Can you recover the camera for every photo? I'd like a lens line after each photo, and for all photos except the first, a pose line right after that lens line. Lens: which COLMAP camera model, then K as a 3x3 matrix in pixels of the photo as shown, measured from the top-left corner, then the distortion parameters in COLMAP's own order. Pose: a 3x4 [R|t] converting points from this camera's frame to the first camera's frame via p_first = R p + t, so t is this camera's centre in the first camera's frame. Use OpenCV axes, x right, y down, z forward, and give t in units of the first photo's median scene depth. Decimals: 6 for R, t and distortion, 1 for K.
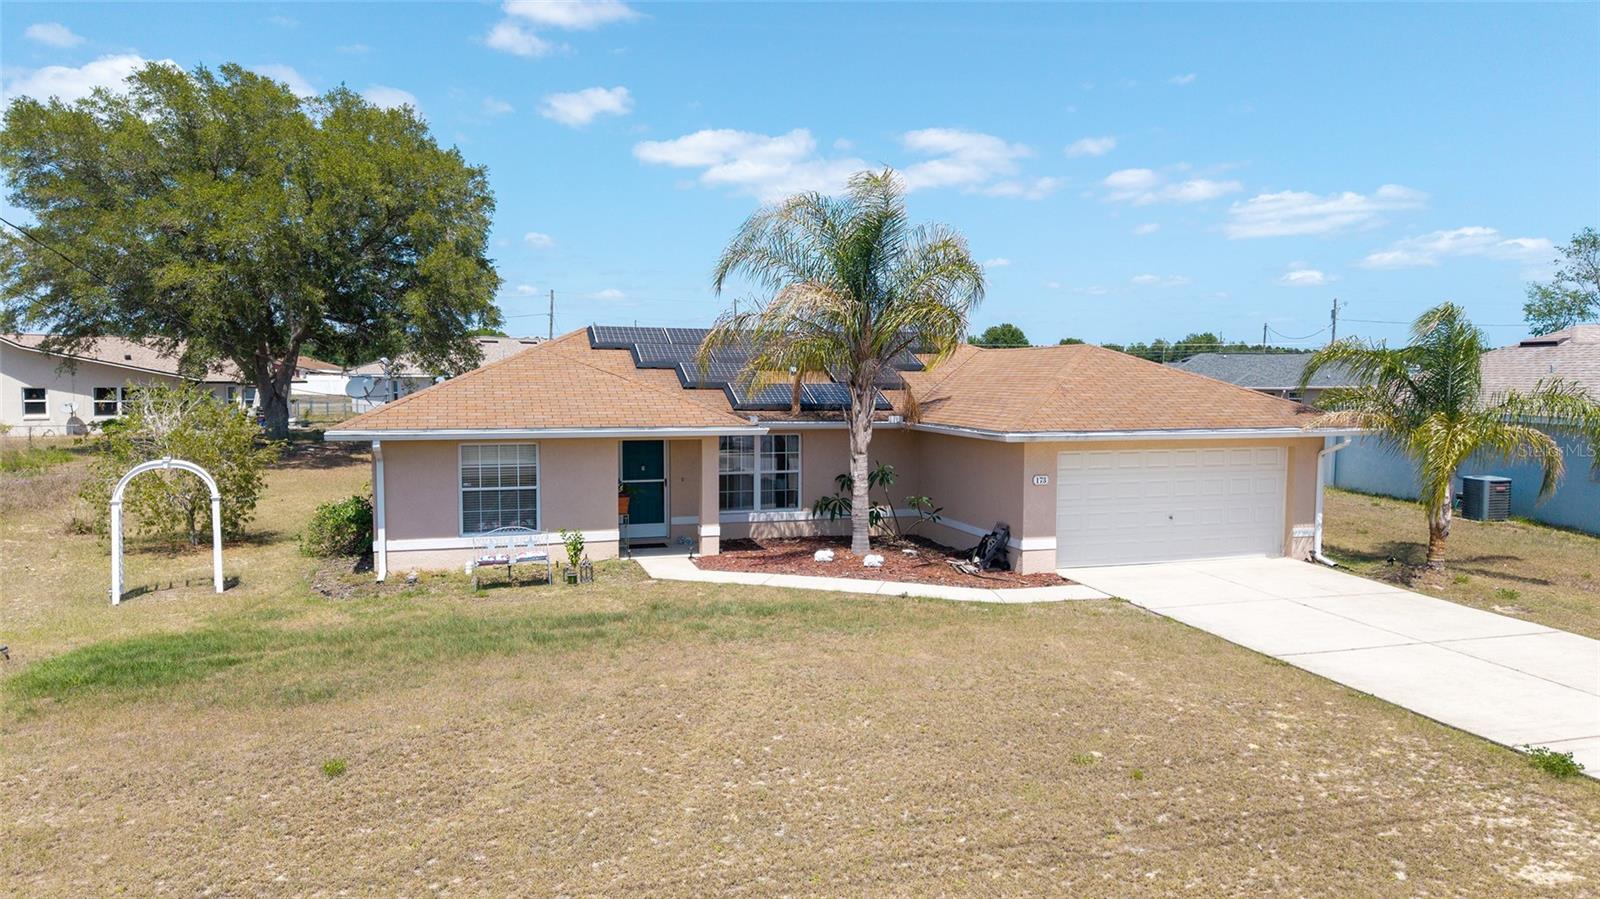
lens RADIAL K [[1113.0, 0, 786.5], [0, 1113.0, 423.6], [0, 0, 1]] dist [0.030627, -0.041814]
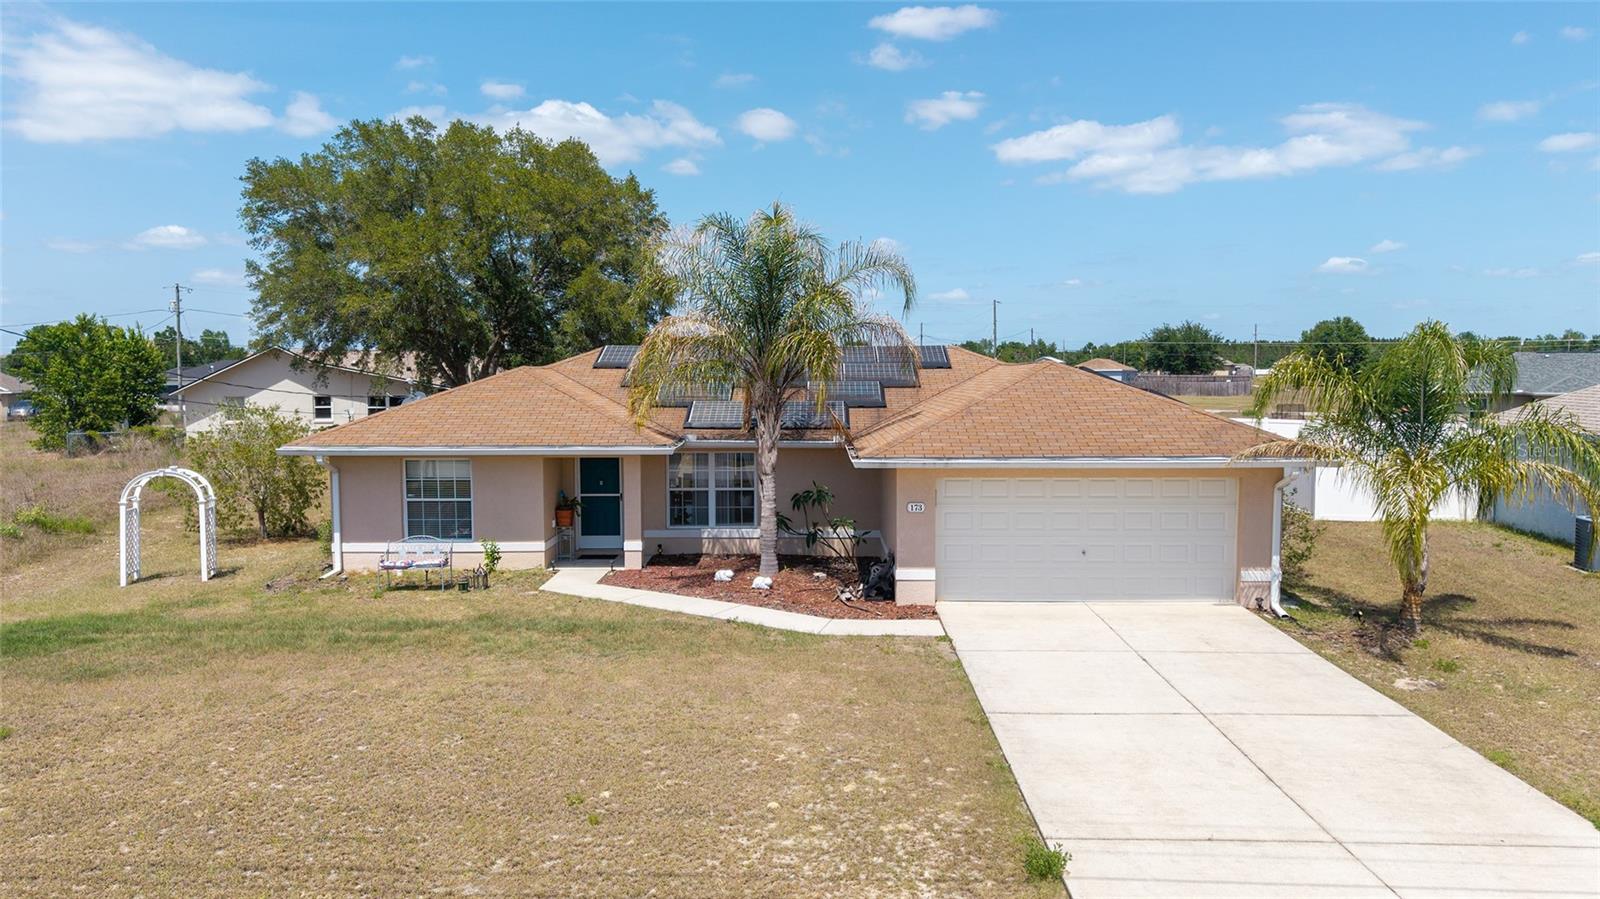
lens RADIAL K [[1113.0, 0, 786.5], [0, 1113.0, 423.6], [0, 0, 1]] dist [0.030627, -0.041814]
pose [[0.950295, 0.009018, -0.311220, 0.411046], [-0.009130, 0.999958, 0.001096, -0.021255], [0.311217, 0.001800, 0.950337, 0.056506]]
